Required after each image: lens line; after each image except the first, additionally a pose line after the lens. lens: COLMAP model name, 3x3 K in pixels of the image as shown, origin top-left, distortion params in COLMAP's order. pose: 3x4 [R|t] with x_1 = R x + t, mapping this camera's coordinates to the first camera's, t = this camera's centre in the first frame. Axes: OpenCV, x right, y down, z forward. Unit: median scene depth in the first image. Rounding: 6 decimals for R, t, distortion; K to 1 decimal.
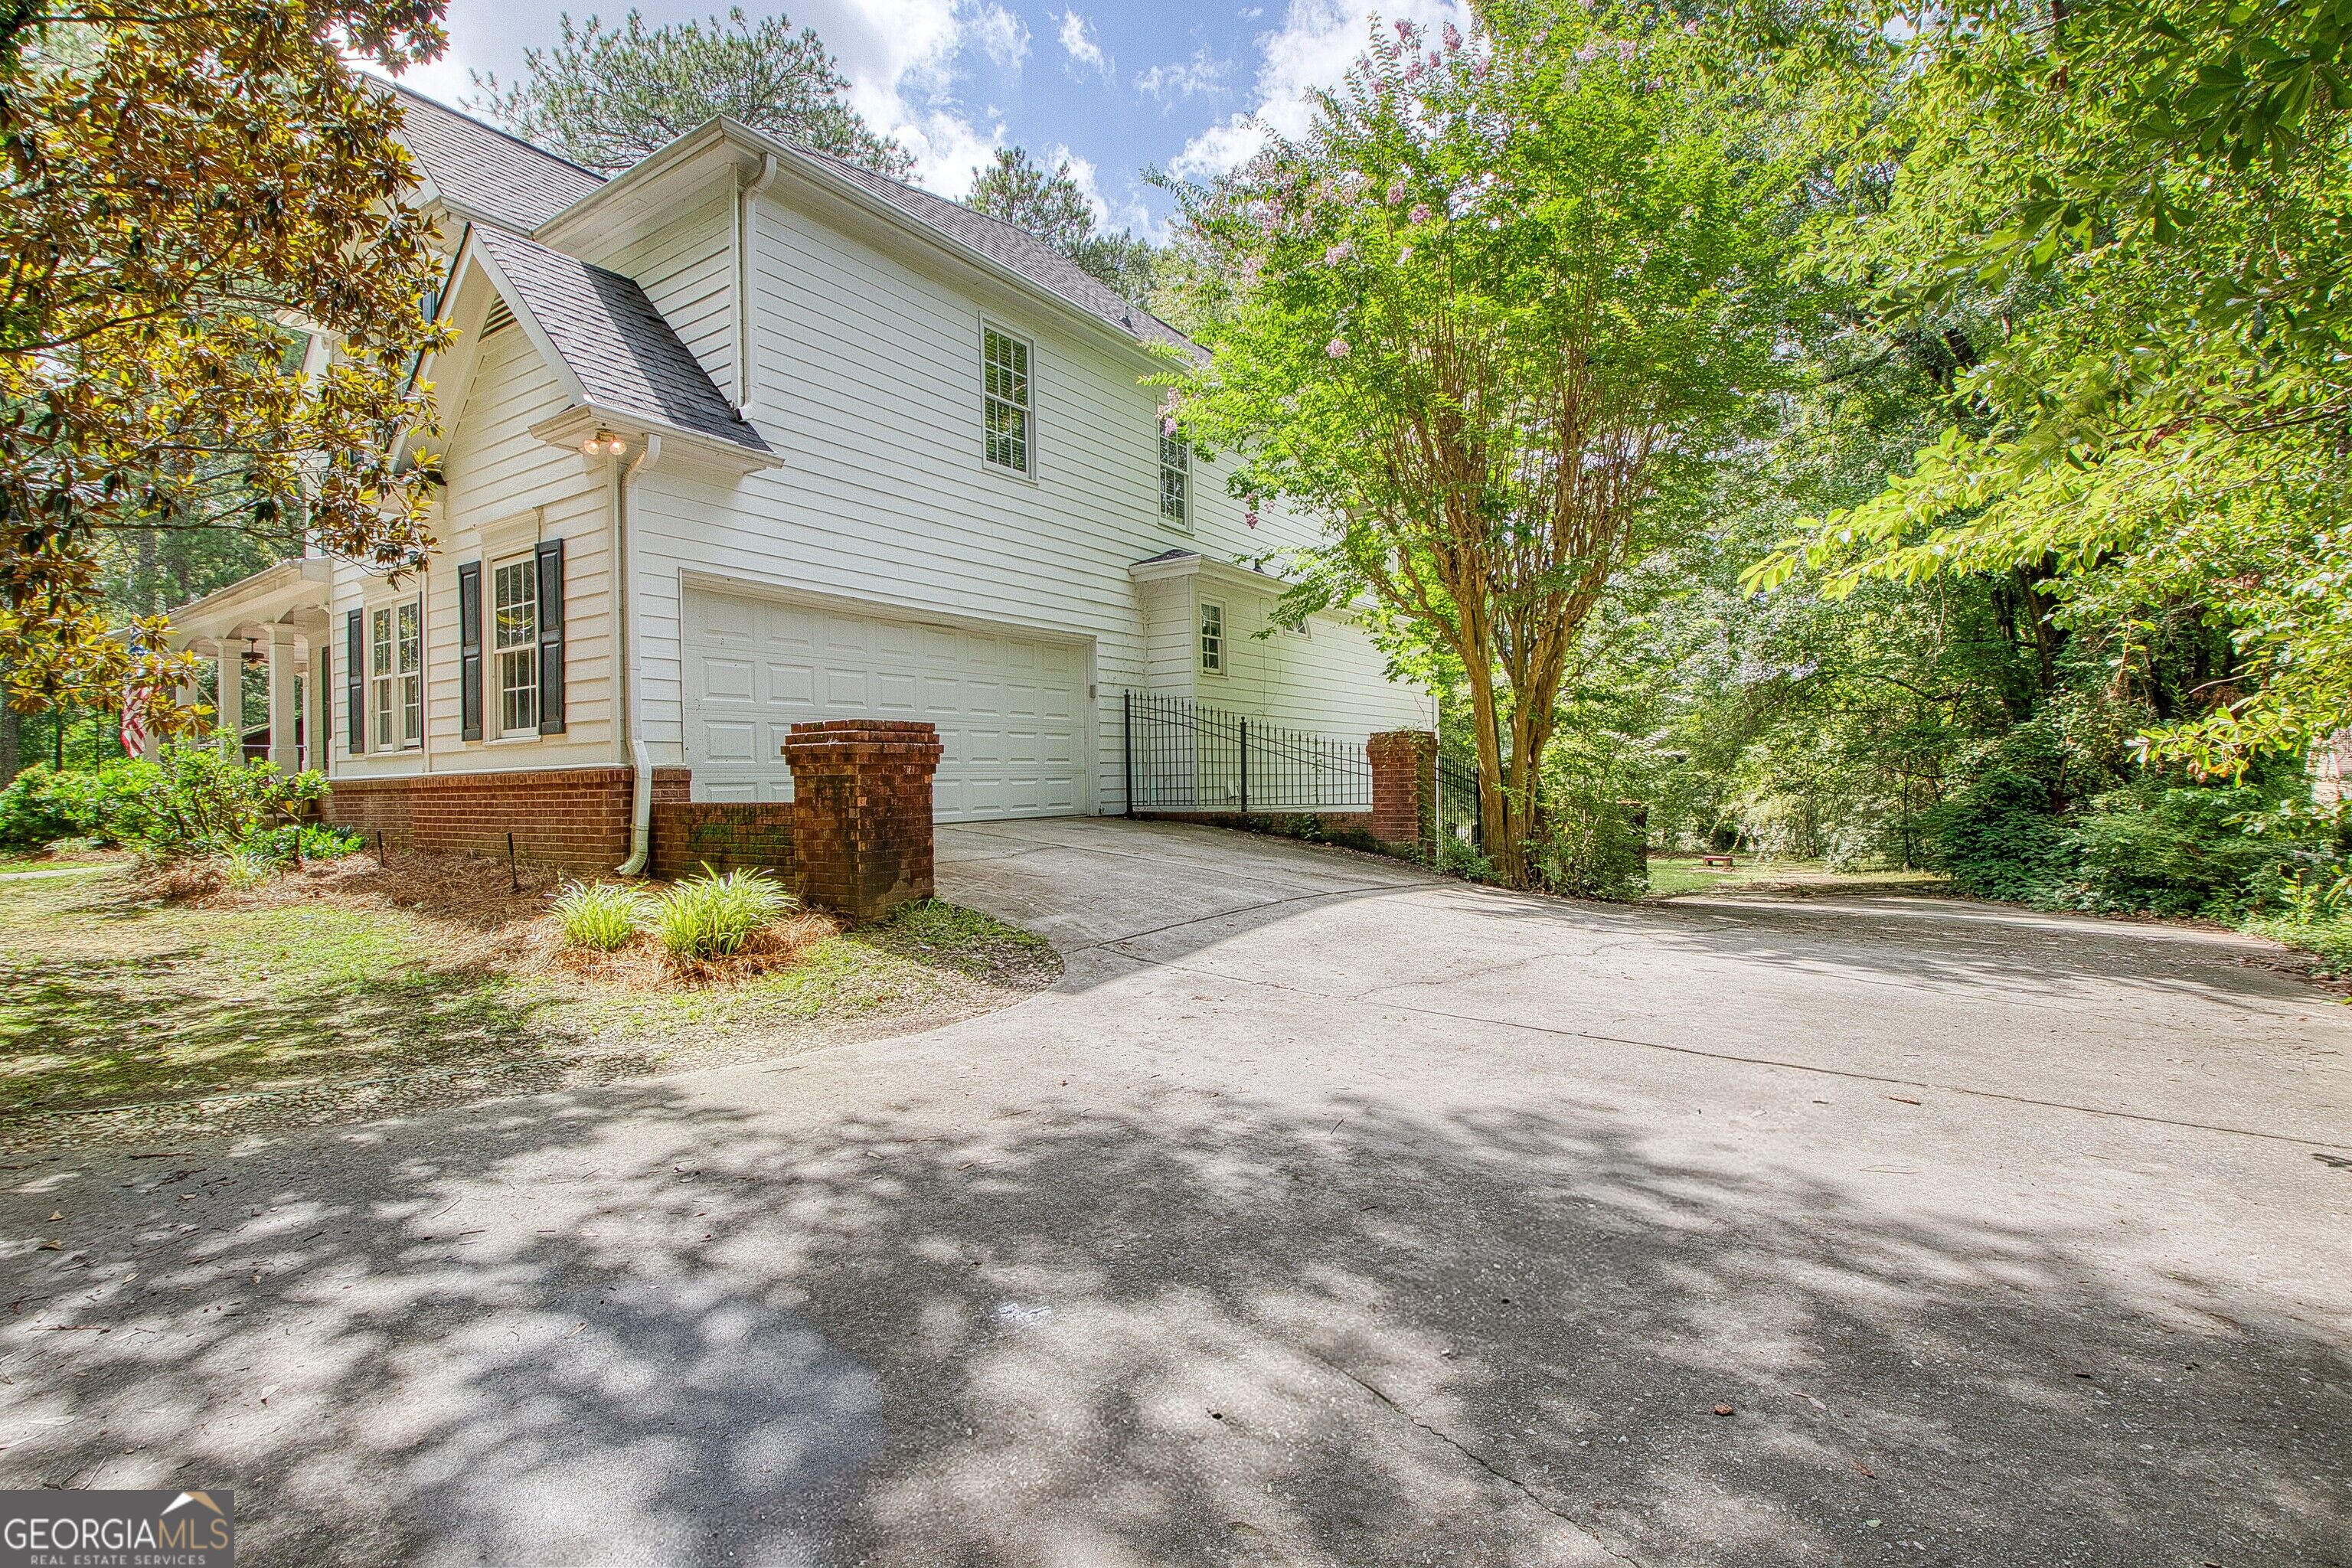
lens RADIAL K [[1130.5, 0, 1135.9], [0, 1130.5, 774.7], [0, 0, 1]] dist [-0.000341, -0.028946]
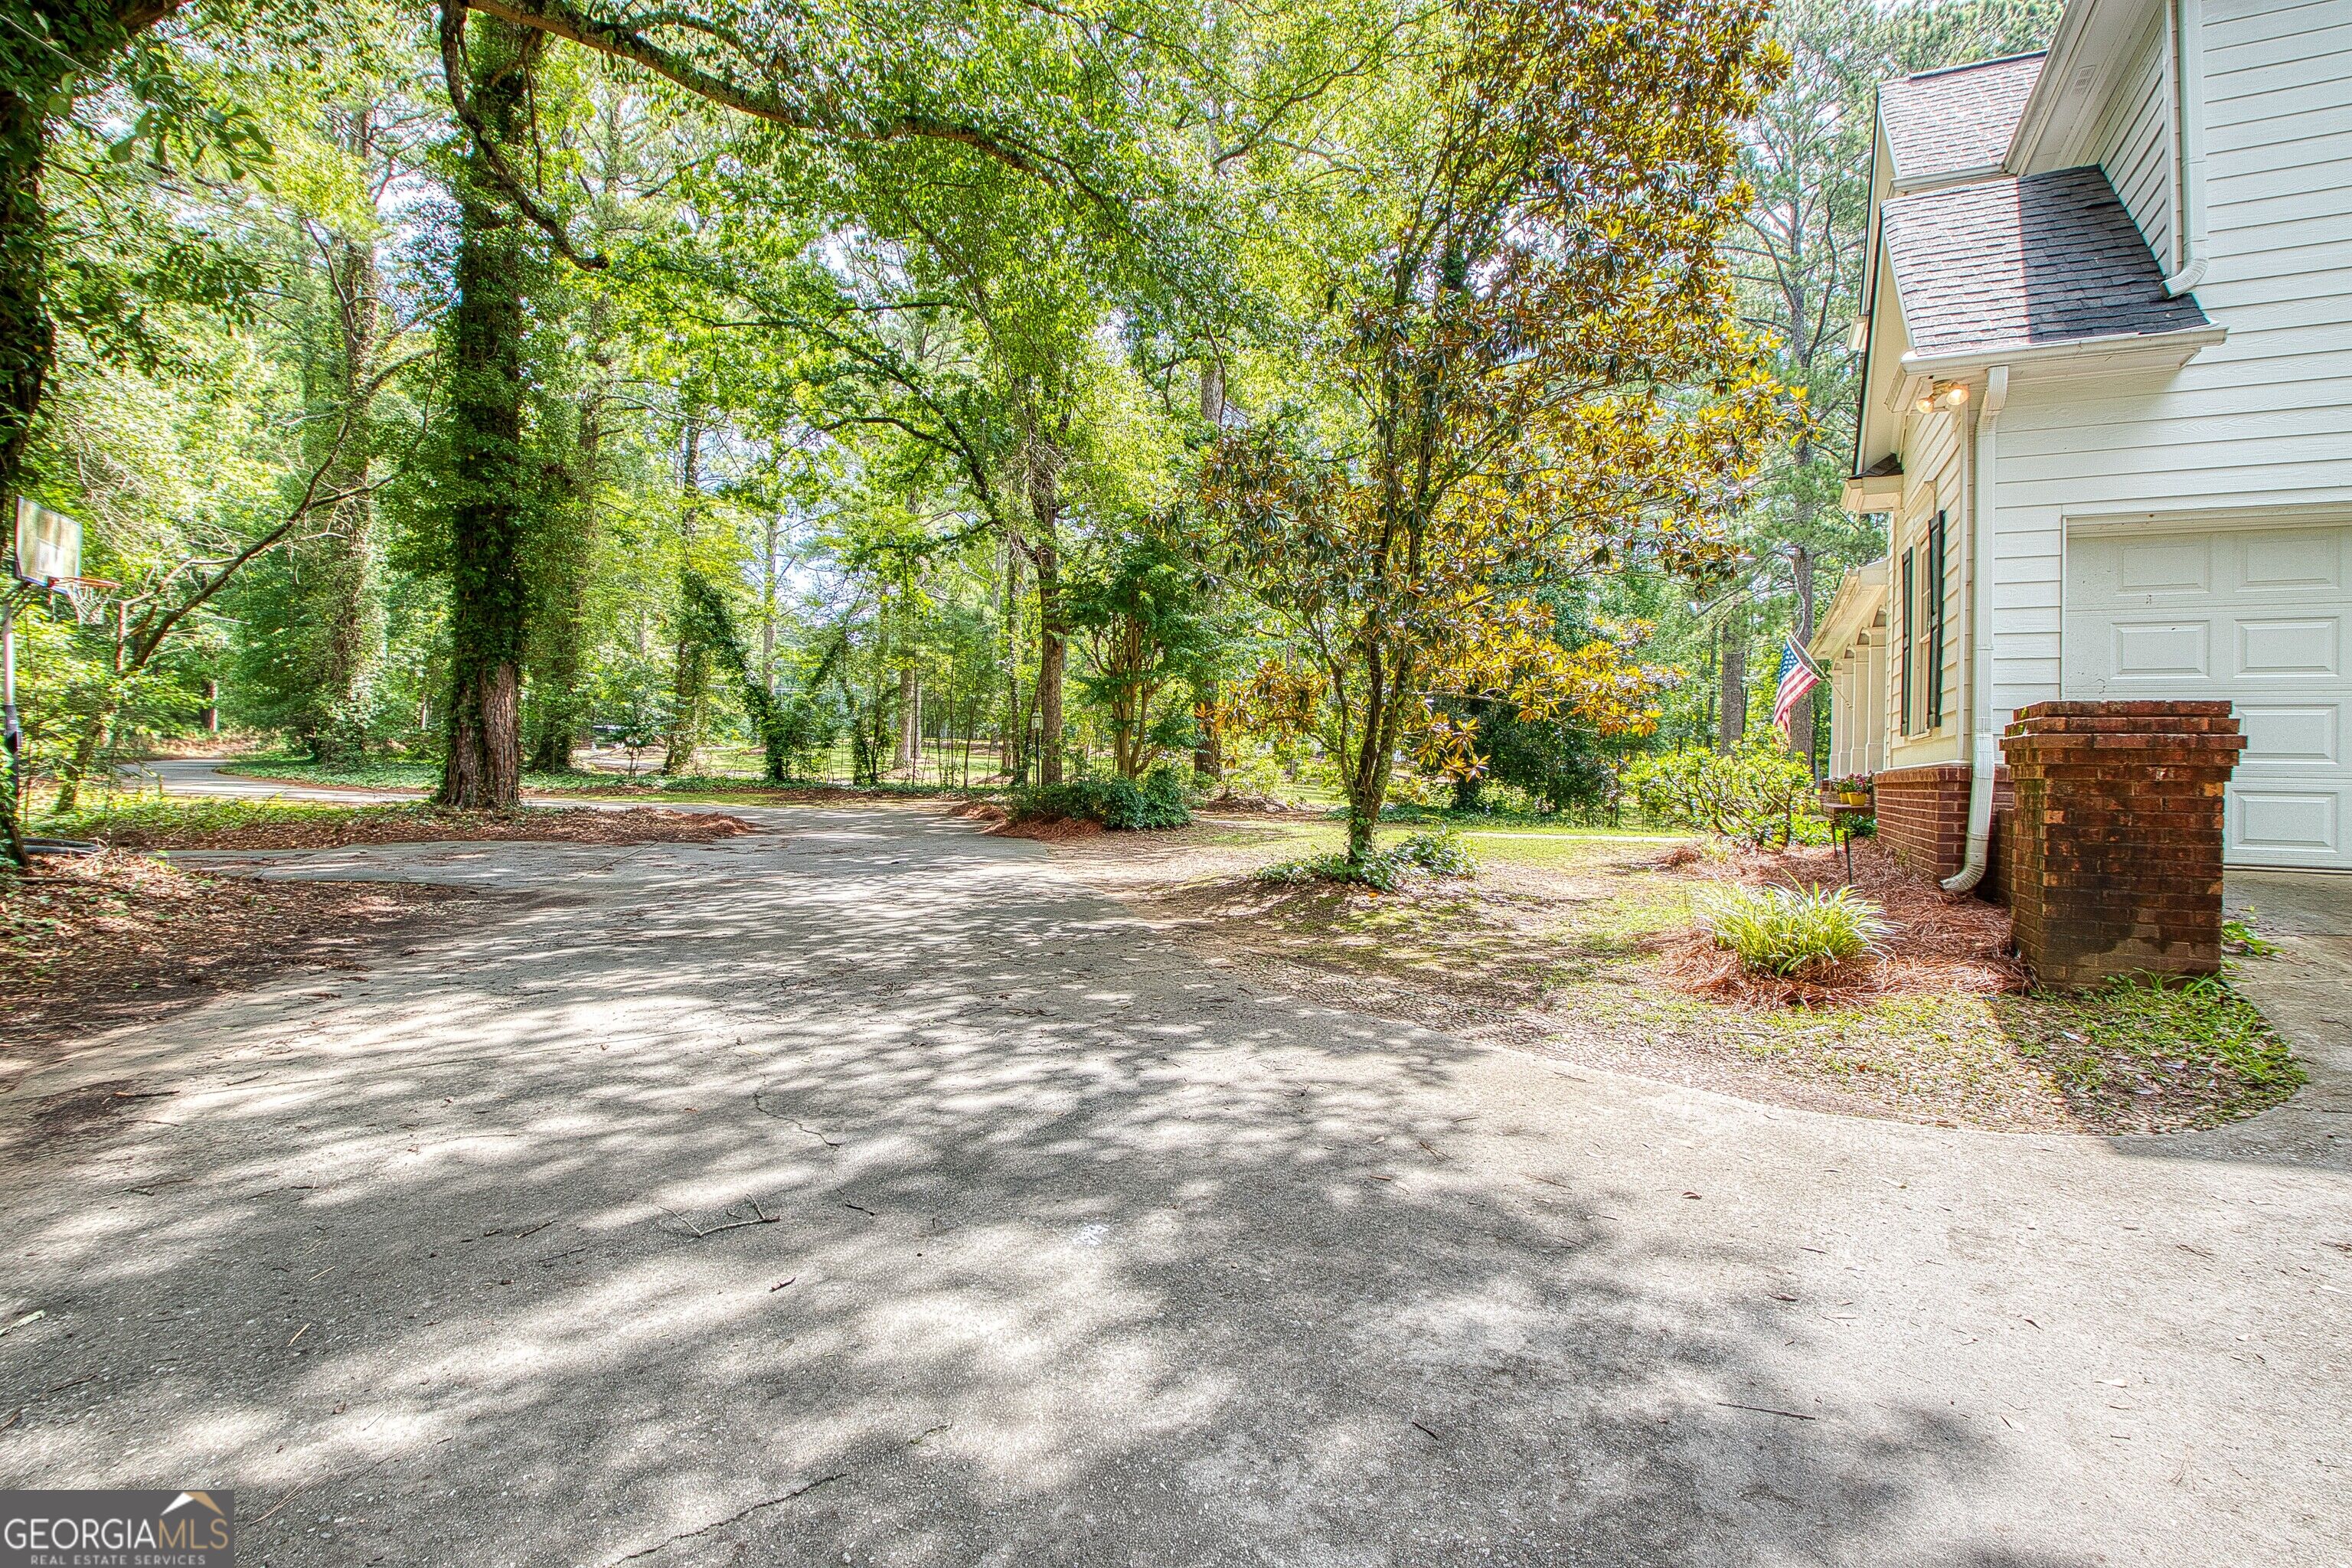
lens RADIAL K [[1139.4, 0, 1170.5], [0, 1139.4, 752.4], [0, 0, 1]] dist [-0.000507, -0.011800]
pose [[0.090650, 0.003823, -0.995875, 0.394409], [-0.019377, 0.999810, 0.002075, -0.007020], [0.995694, 0.019109, 0.090707, 0.356365]]
